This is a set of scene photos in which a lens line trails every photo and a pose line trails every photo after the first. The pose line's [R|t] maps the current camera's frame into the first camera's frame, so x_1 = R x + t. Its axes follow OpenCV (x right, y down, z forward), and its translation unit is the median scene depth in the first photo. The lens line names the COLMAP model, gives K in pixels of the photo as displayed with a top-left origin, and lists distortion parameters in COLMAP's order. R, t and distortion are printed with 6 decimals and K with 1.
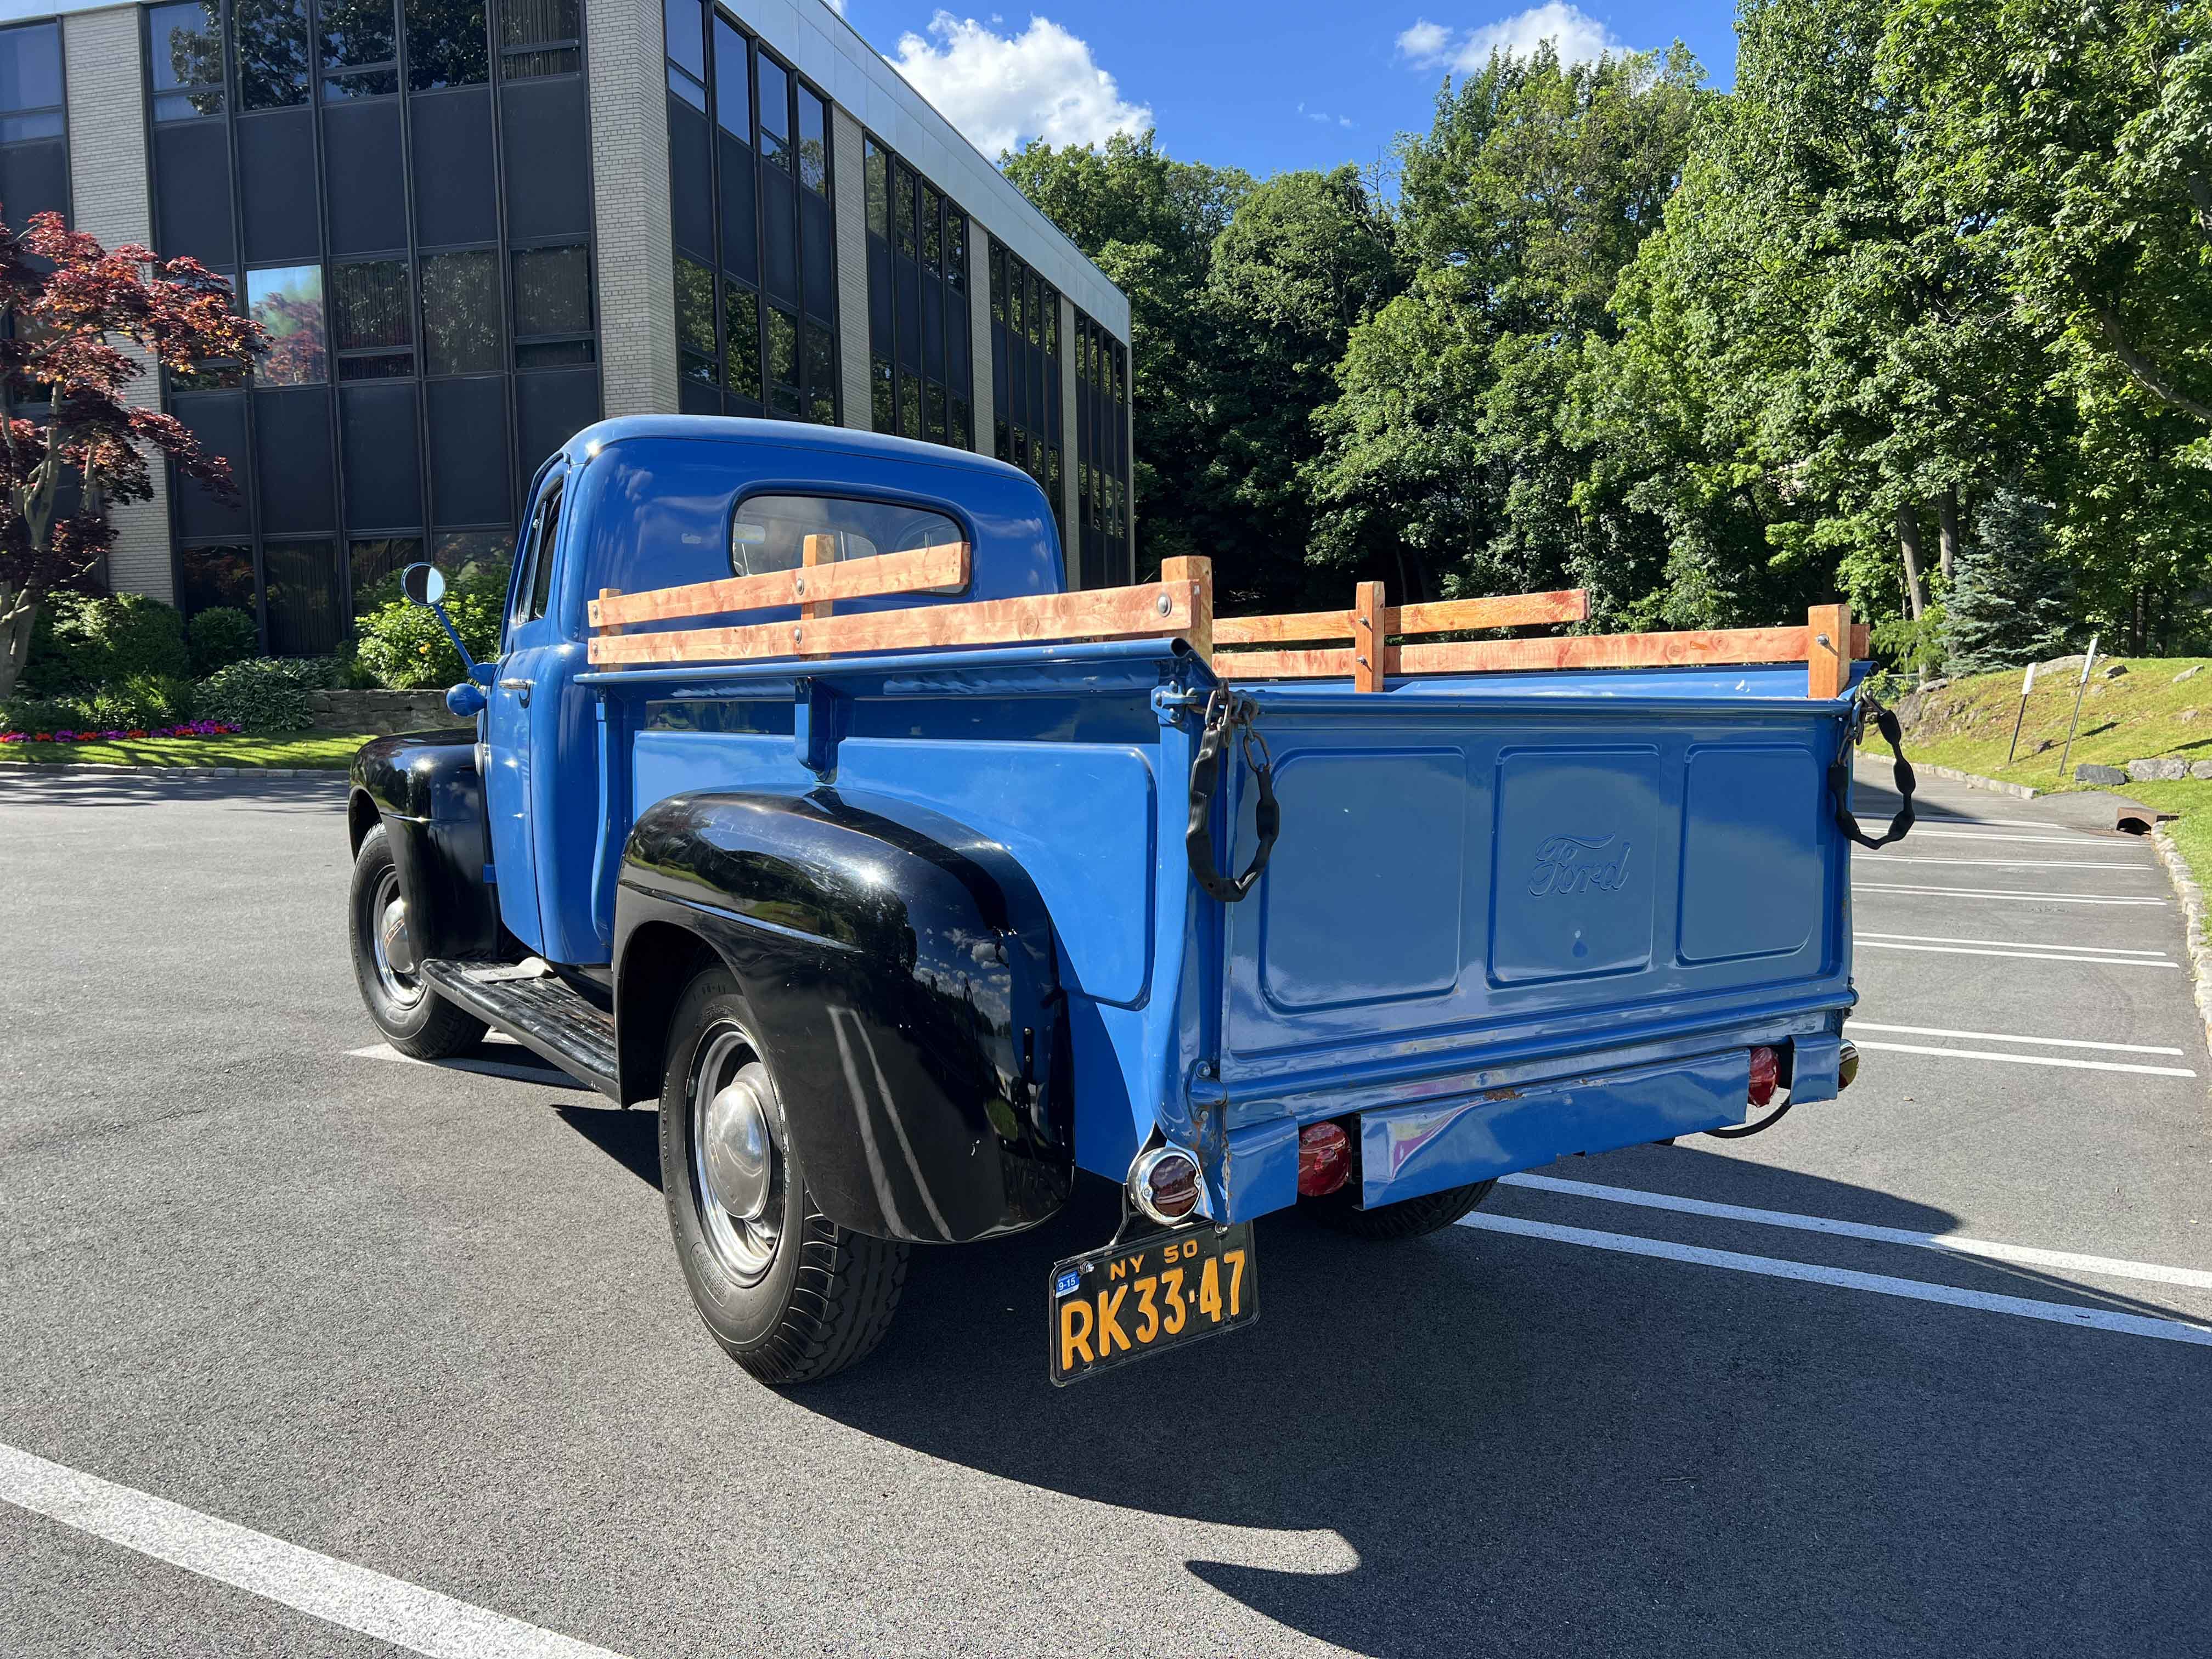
lens RADIAL K [[1655.8, 0, 1110.9], [0, 1655.8, 818.2], [0, 0, 1]] dist [0.070851, -0.080940]
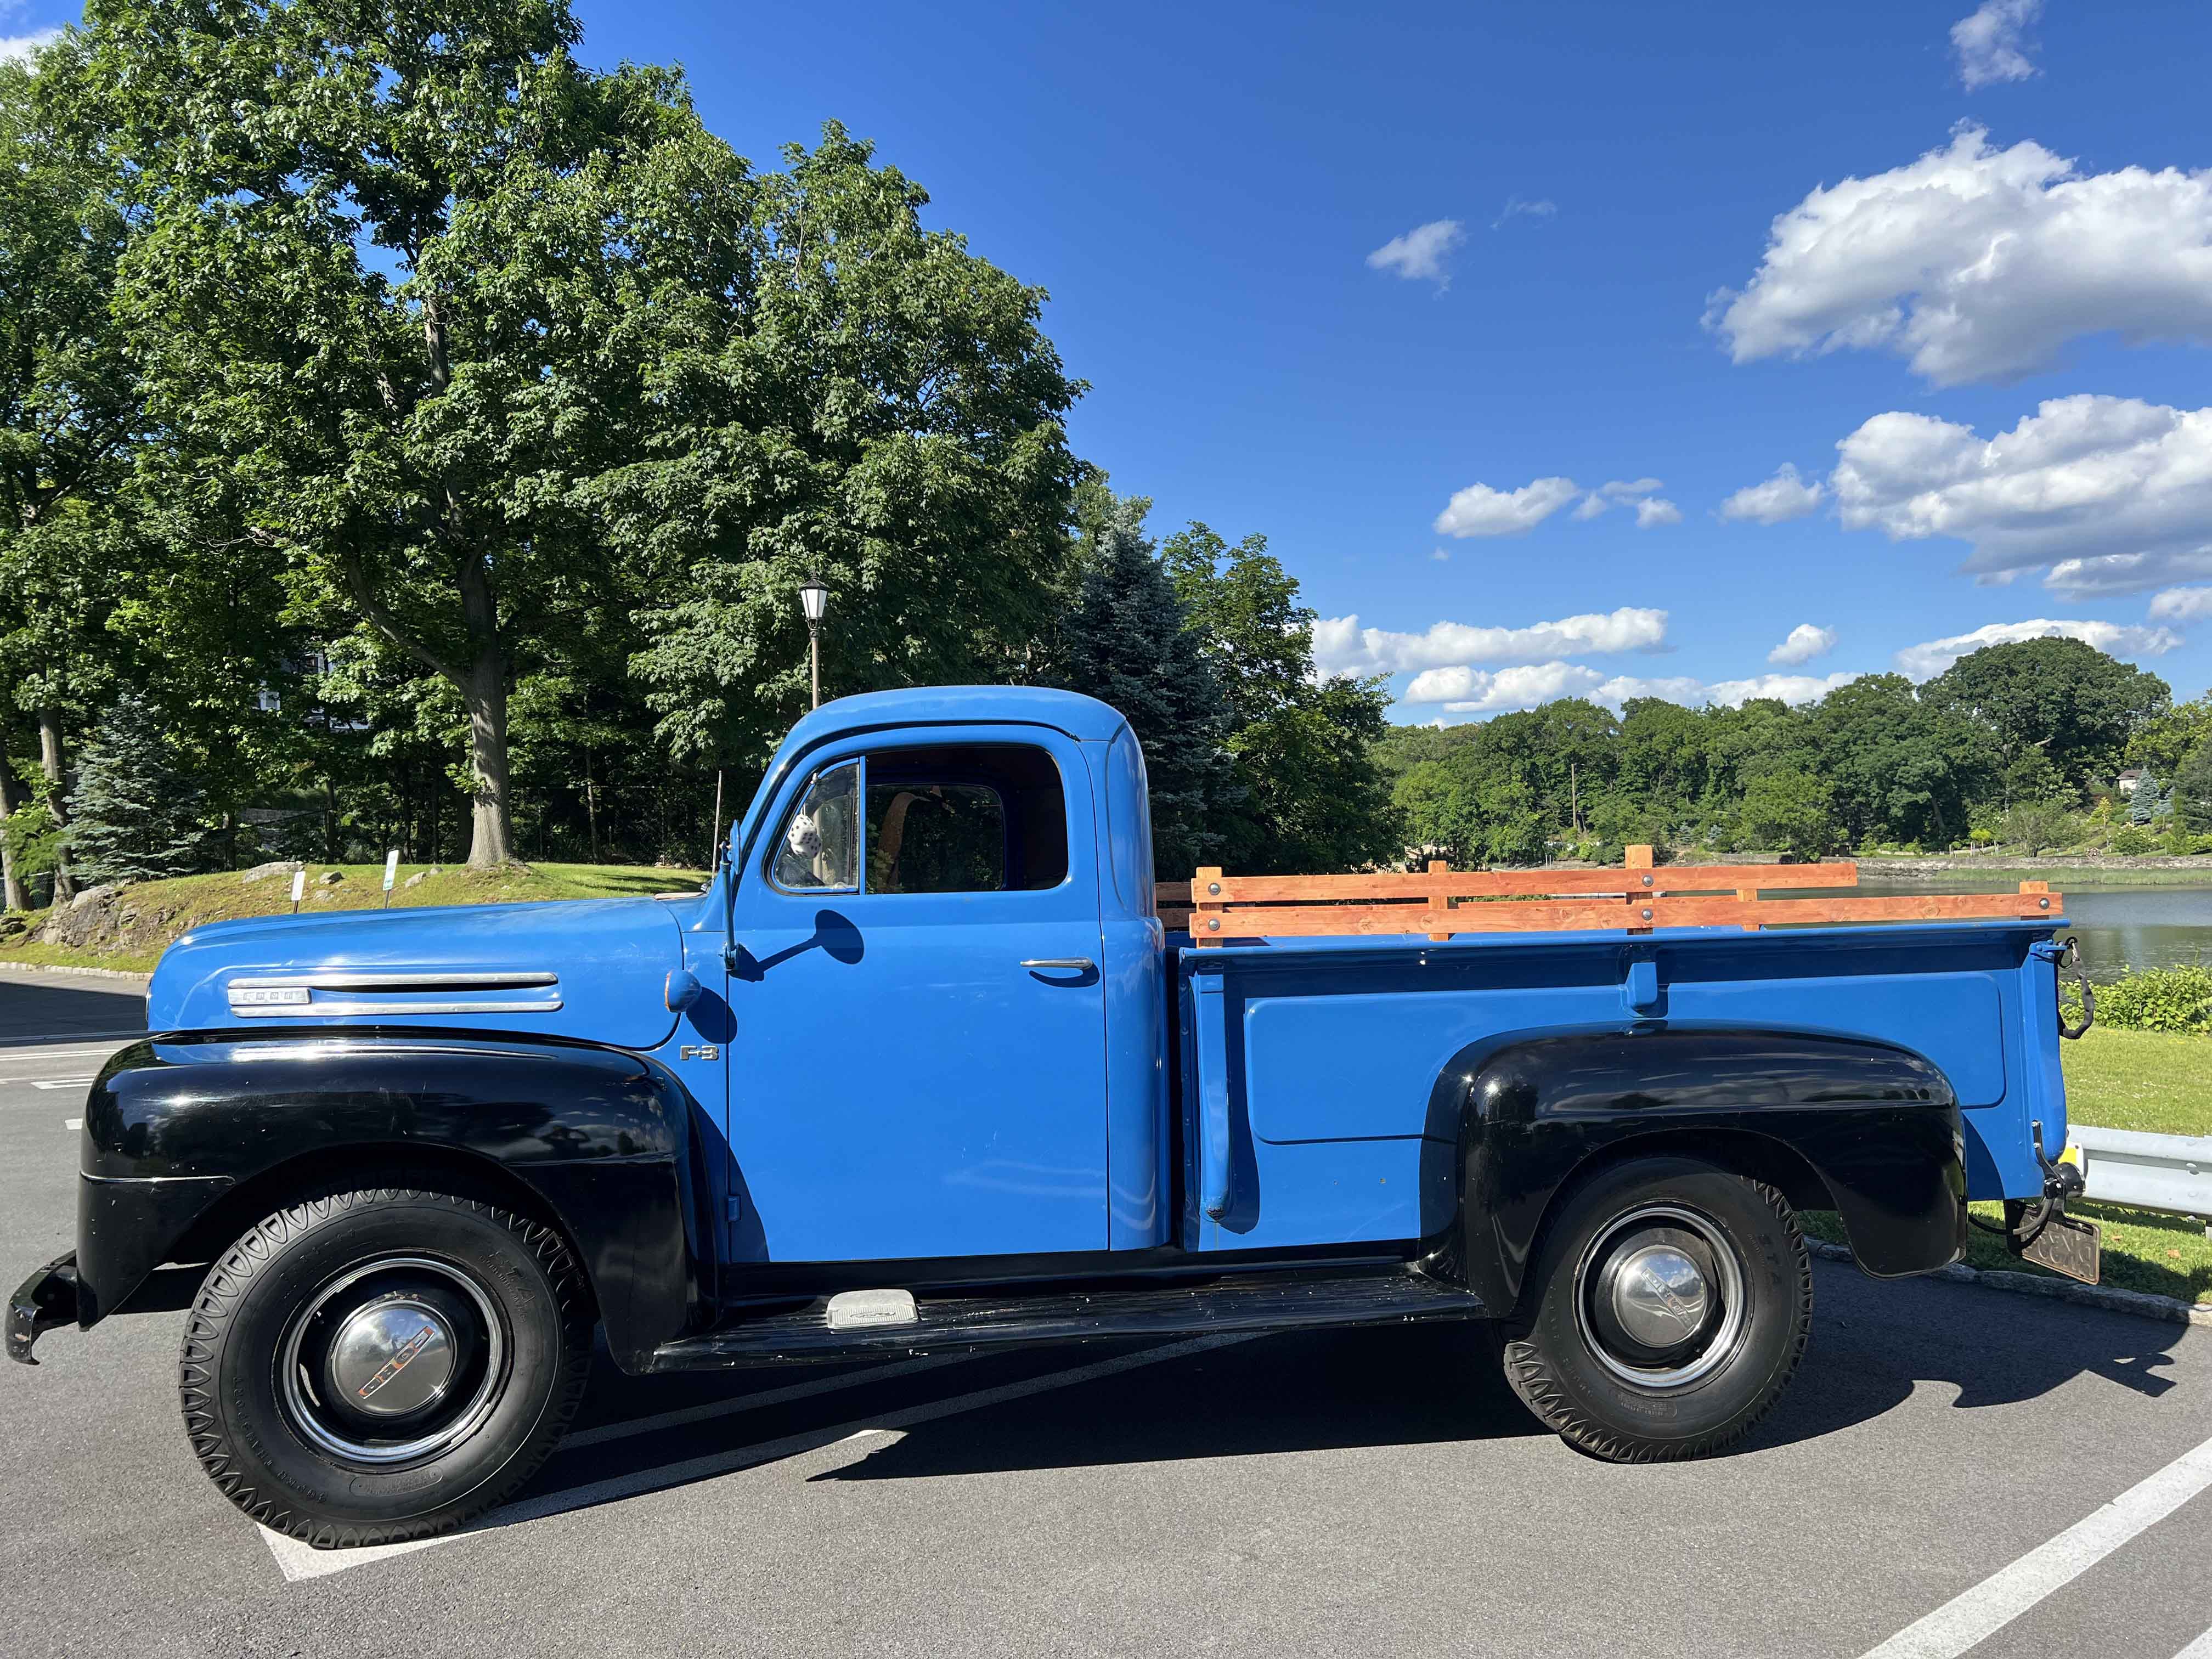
lens RADIAL K [[1655.8, 0, 1110.9], [0, 1655.8, 818.2], [0, 0, 1]] dist [0.070851, -0.080940]
pose [[0.410126, 0.024727, 0.911693, -1.020674], [0.081246, 0.994668, -0.063526, -0.084773], [-0.908403, 0.100125, 0.405930, 0.503479]]
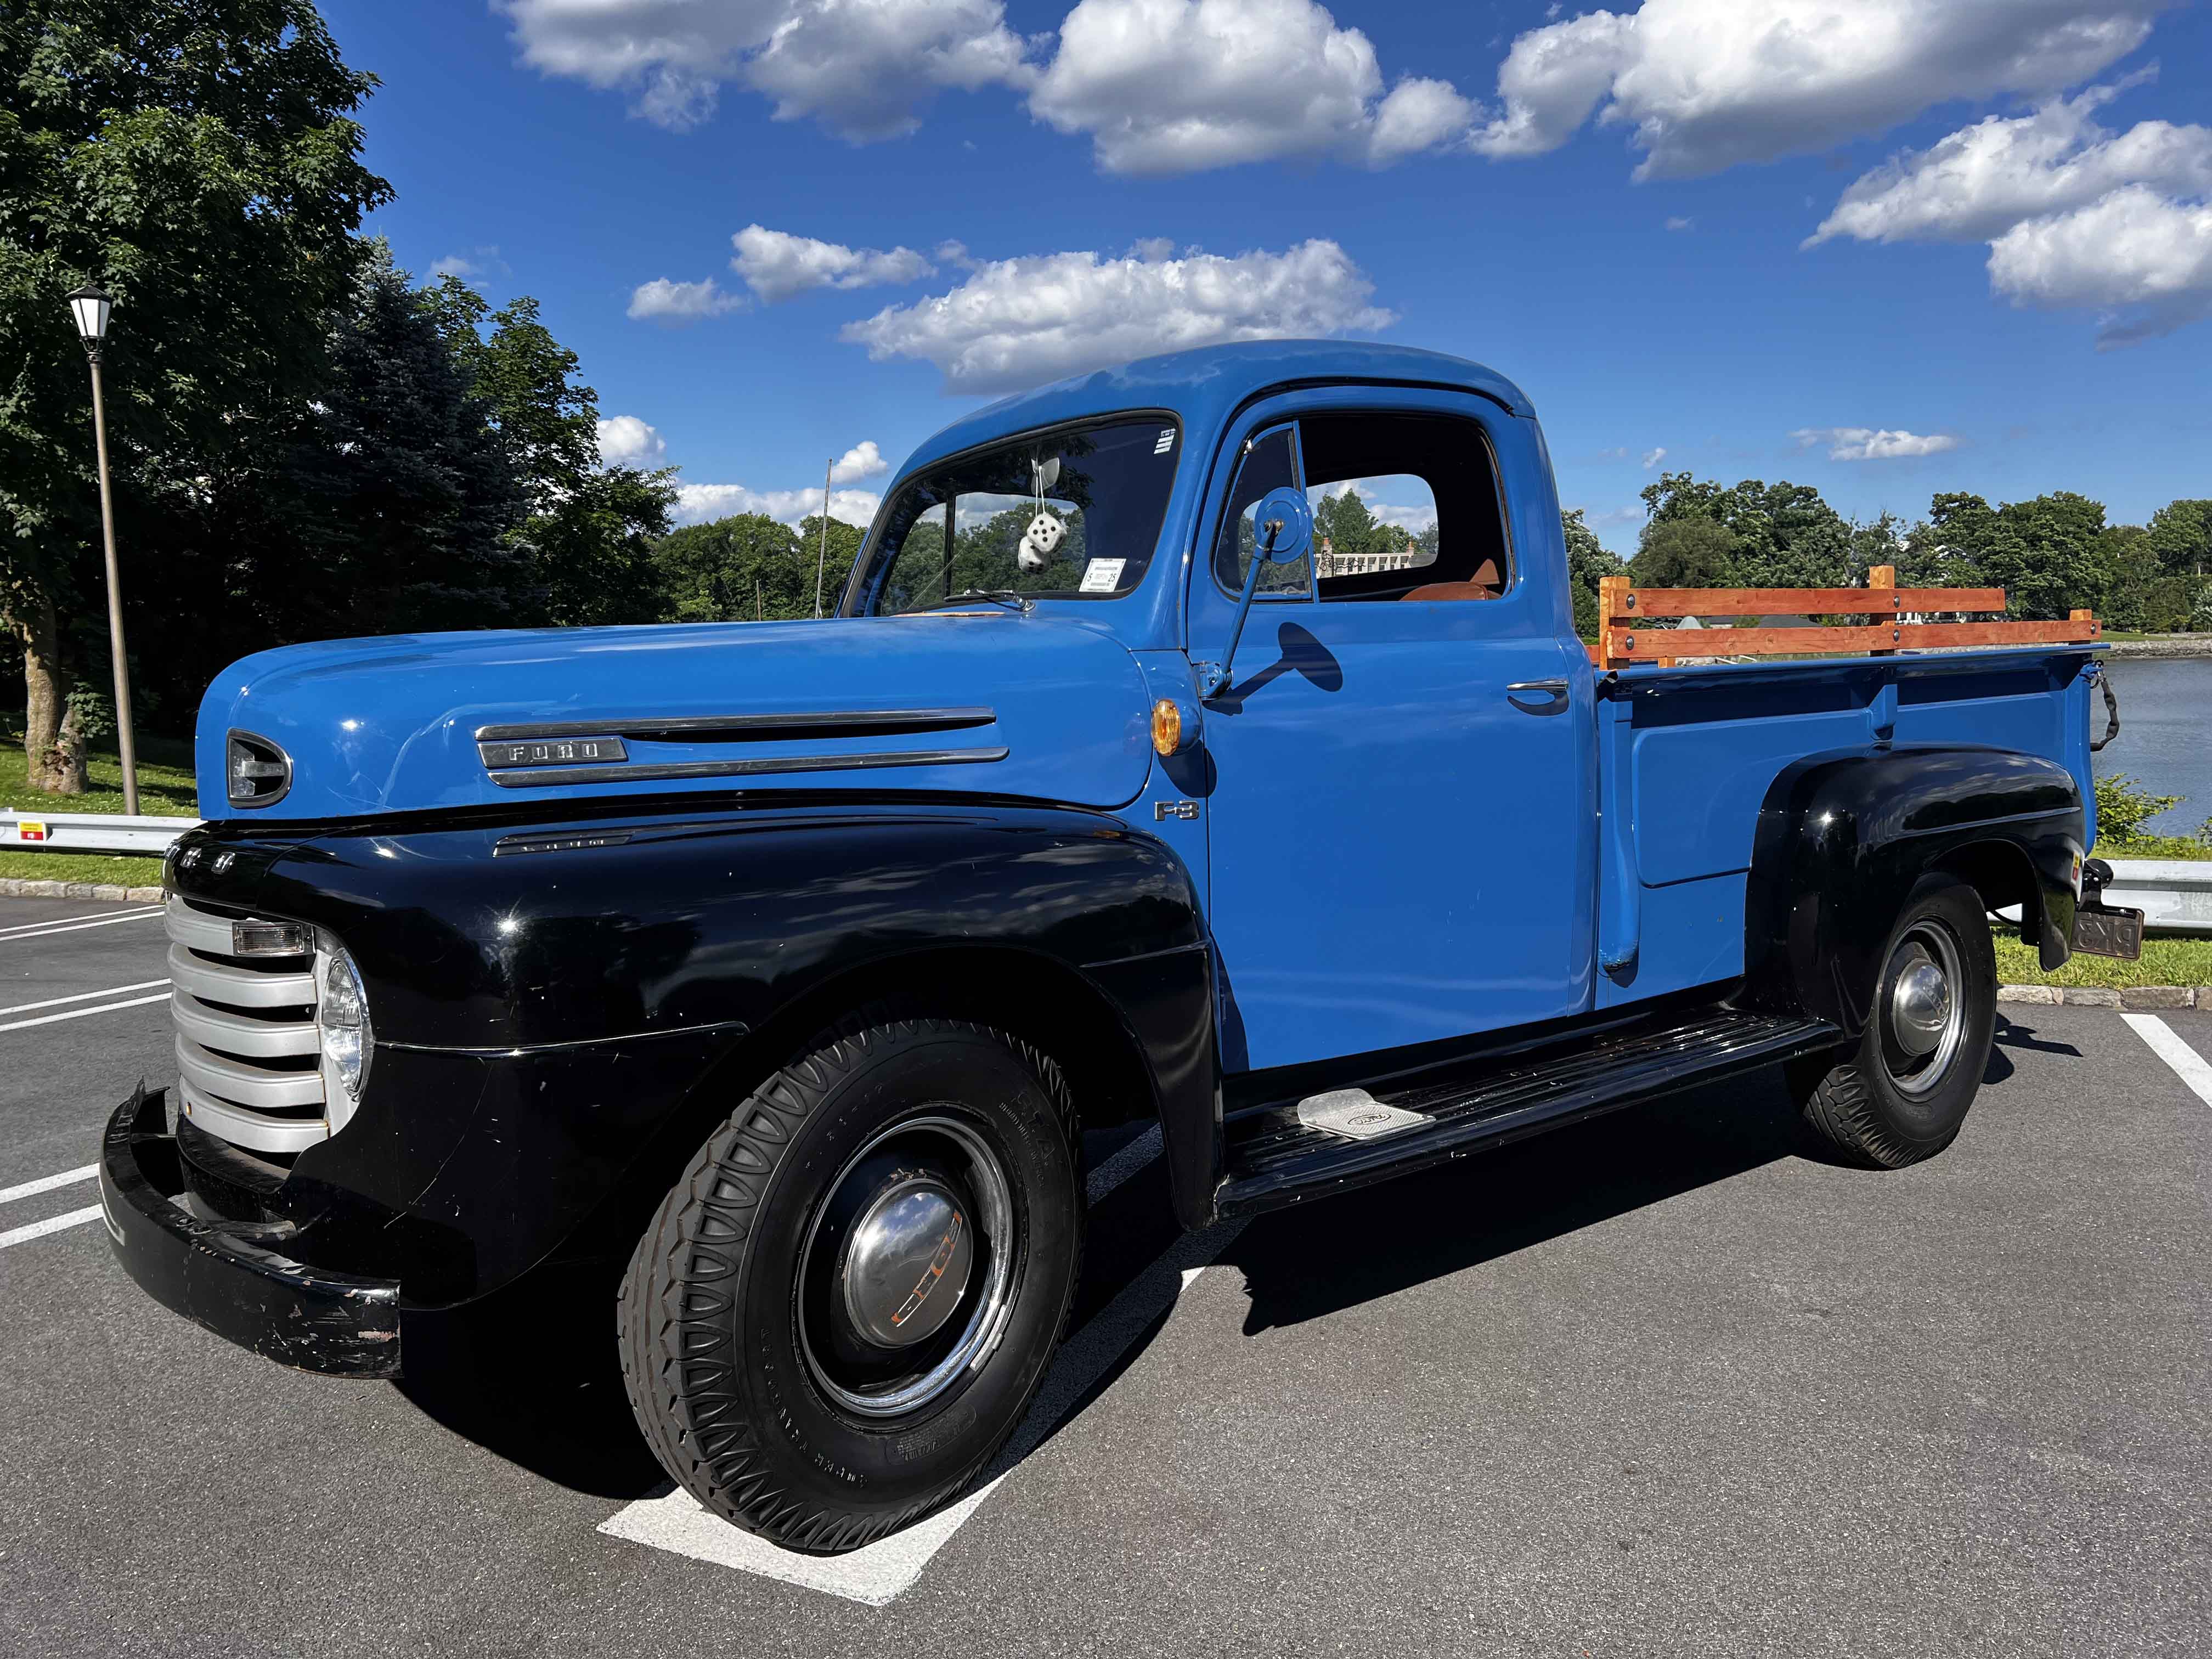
lens RADIAL K [[1657.4, 0, 1106.0], [0, 1657.4, 829.5], [0, 0, 1]] dist [0.069400, -0.076769]
pose [[-0.067216, -0.089628, 0.993705, -0.958819], [0.097954, 0.990553, 0.095969, -0.092089], [-0.992918, 0.103788, -0.057802, 1.081100]]
